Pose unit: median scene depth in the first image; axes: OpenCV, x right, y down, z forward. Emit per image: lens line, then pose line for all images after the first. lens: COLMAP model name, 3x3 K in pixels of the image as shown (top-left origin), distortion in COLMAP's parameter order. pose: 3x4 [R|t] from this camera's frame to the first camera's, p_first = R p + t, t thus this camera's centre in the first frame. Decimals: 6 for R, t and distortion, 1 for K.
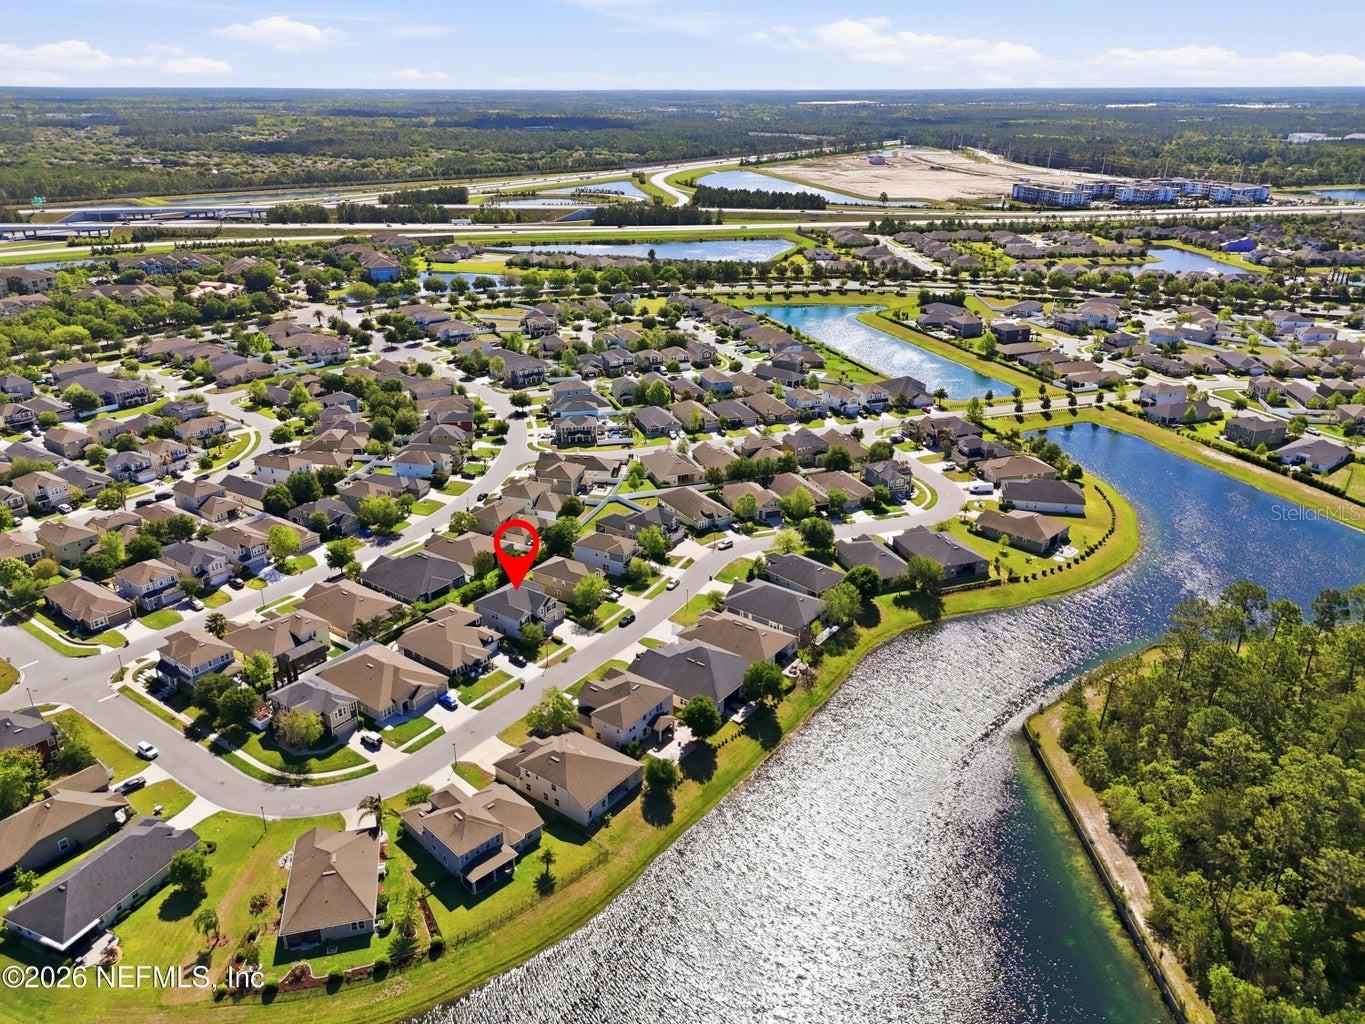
lens RADIAL K [[982.9, 0, 682.5], [0, 982.9, 512.0], [0, 0, 1]] dist [0.080308, -0.083859]
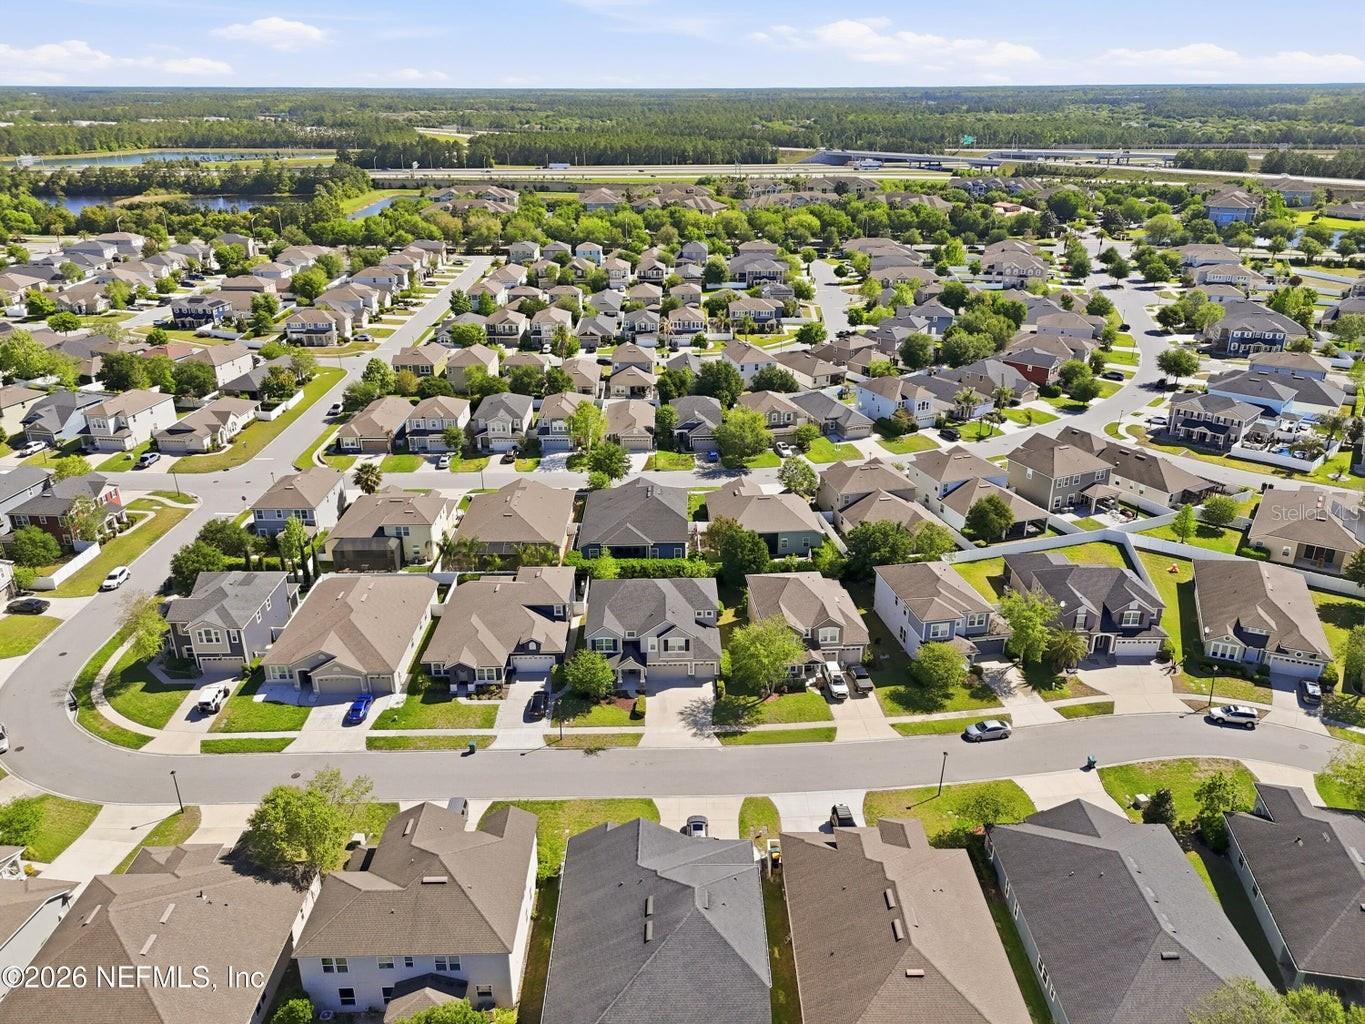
lens RADIAL K [[982.9, 0, 682.5], [0, 982.9, 512.0], [0, 0, 1]] dist [0.080308, -0.083859]
pose [[0.603847, 0.310923, -0.733959, 0.162098], [-0.306496, 0.940564, 0.146284, -0.031874], [0.735819, 0.136623, 0.663253, 0.490836]]
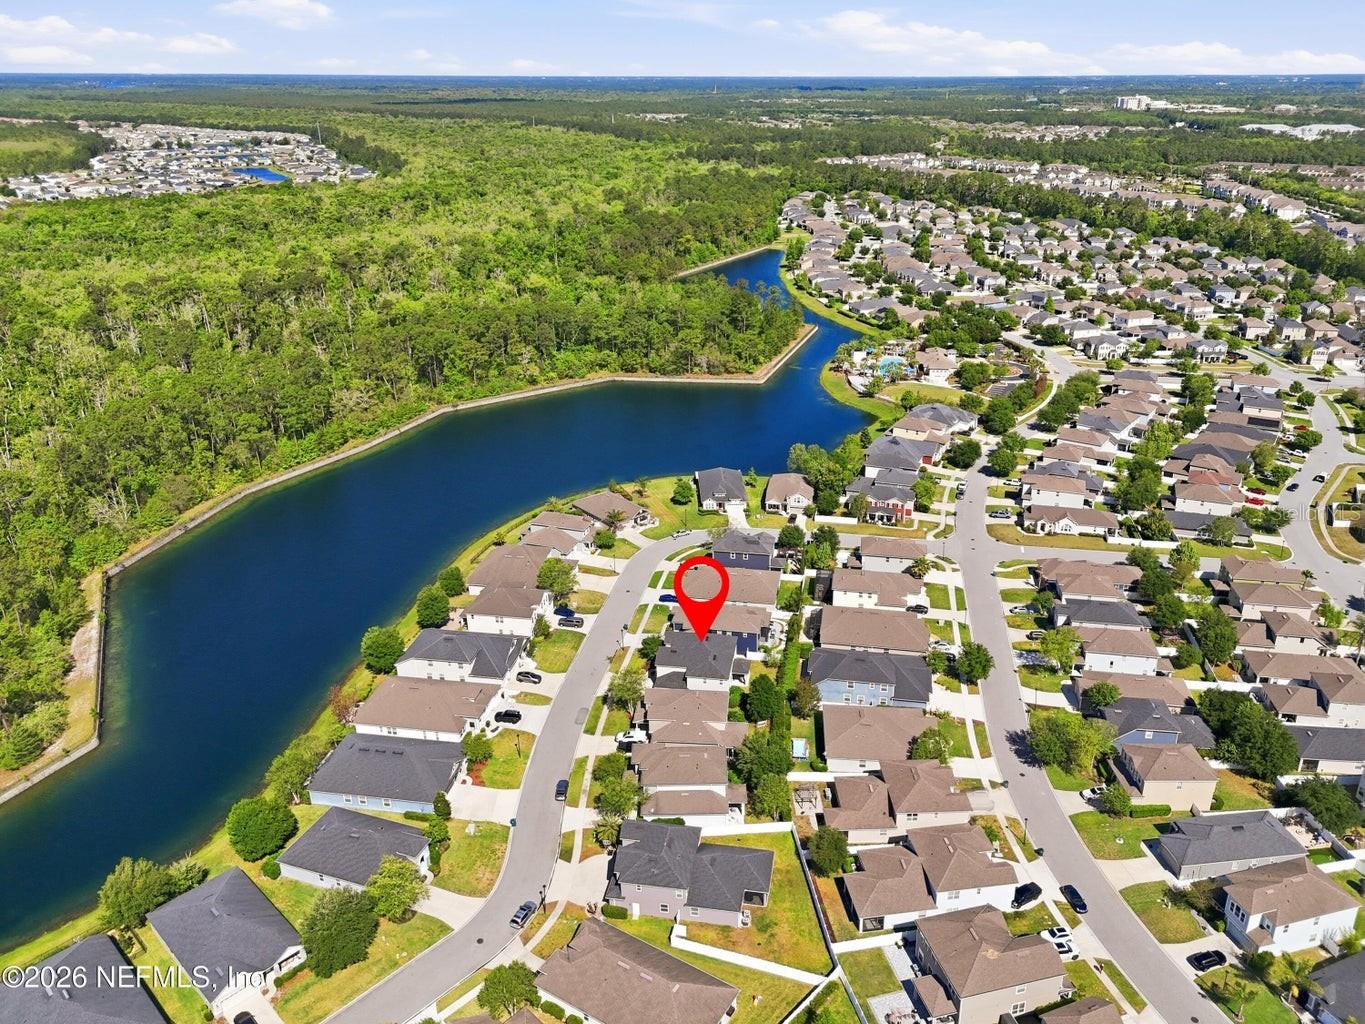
lens RADIAL K [[982.9, 0, 682.5], [0, 982.9, 512.0], [0, 0, 1]] dist [0.080308, -0.083859]
pose [[-0.900838, 0.185581, -0.392492, 0.121543], [-0.154698, 0.707492, 0.689582, -0.447730], [0.405658, 0.681919, -0.608627, 1.077558]]
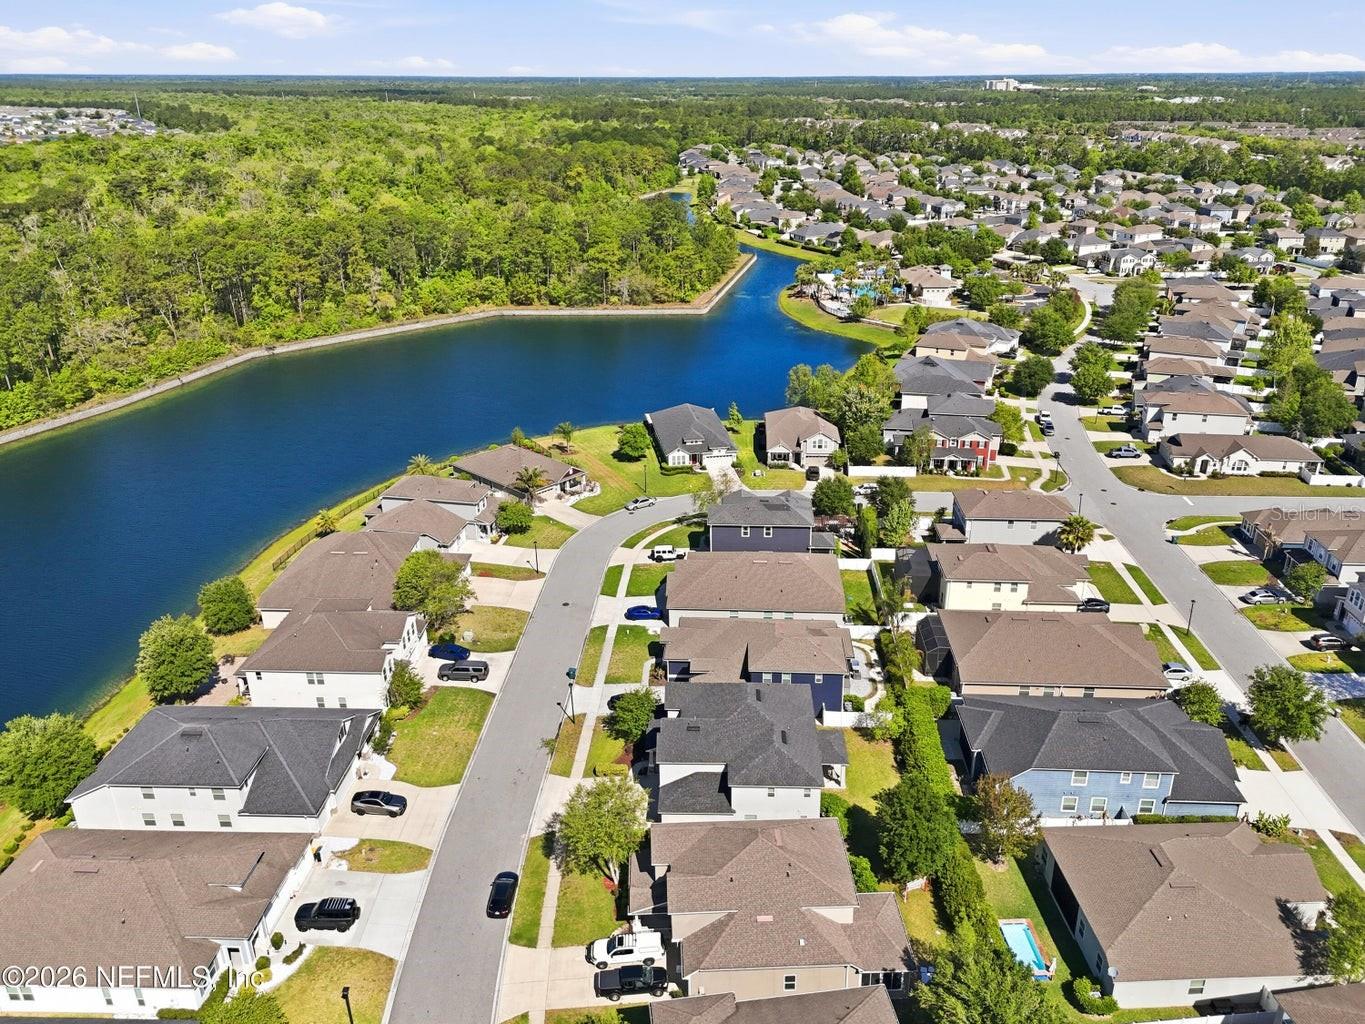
lens RADIAL K [[993.6, 0, 697.9], [0, 993.6, 518.5], [0, 0, 1]] dist [0.033692, -0.007879]
pose [[-0.831672, 0.228712, -0.505976, 0.029172], [-0.211120, 0.712549, 0.669106, -0.188205], [0.513565, 0.663298, -0.544322, 0.869152]]
